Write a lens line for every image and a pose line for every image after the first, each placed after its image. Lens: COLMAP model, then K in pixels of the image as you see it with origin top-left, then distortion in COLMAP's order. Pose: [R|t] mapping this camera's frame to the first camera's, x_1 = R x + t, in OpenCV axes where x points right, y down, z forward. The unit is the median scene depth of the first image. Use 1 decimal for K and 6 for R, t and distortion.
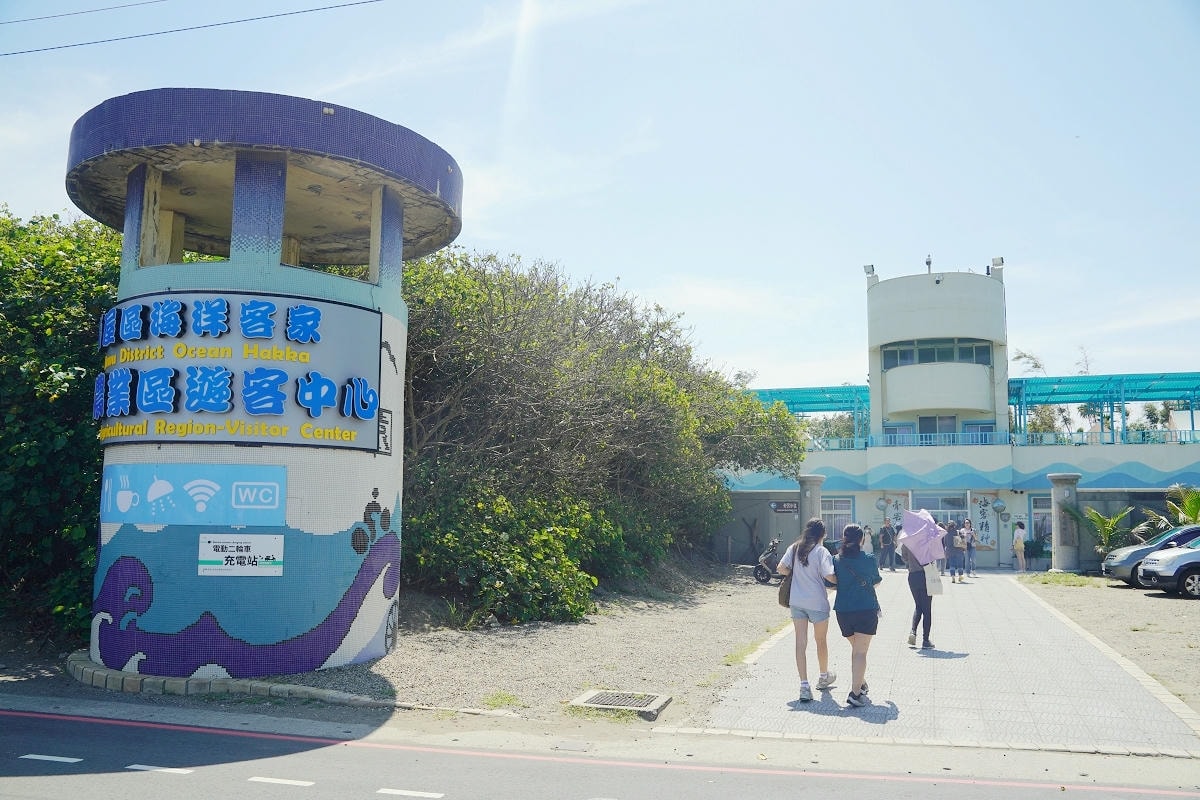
lens RADIAL K [[1116.7, 0, 600.0], [0, 1116.7, 400.0], [0, 0, 1]] dist [-0.007310, -0.001975]
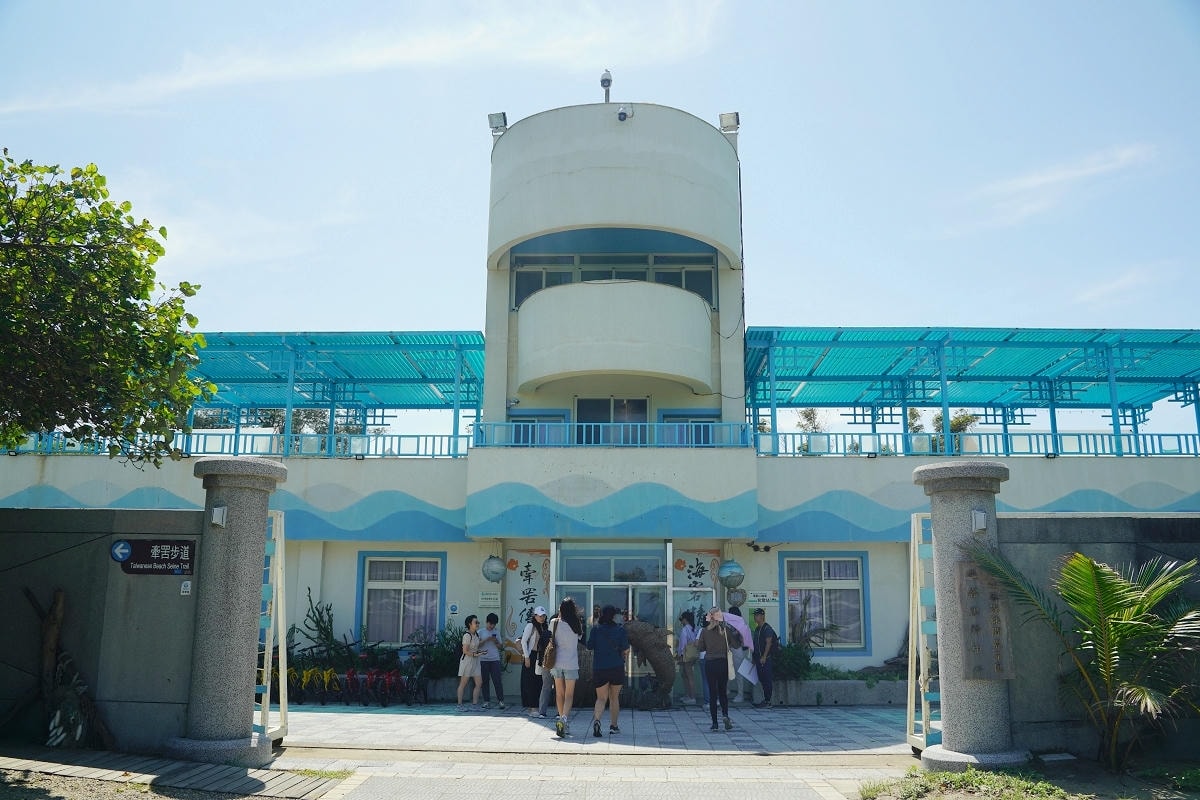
lens RADIAL K [[996.4, 0, 600.0], [0, 996.4, 400.0], [0, 0, 1]] dist [-0.079619, 0.001023]
pose [[0.958814, 0.059943, 0.277639, 0.175353], [-0.032907, 0.994338, -0.101039, 0.063621], [-0.282124, 0.087741, 0.955357, 0.583186]]
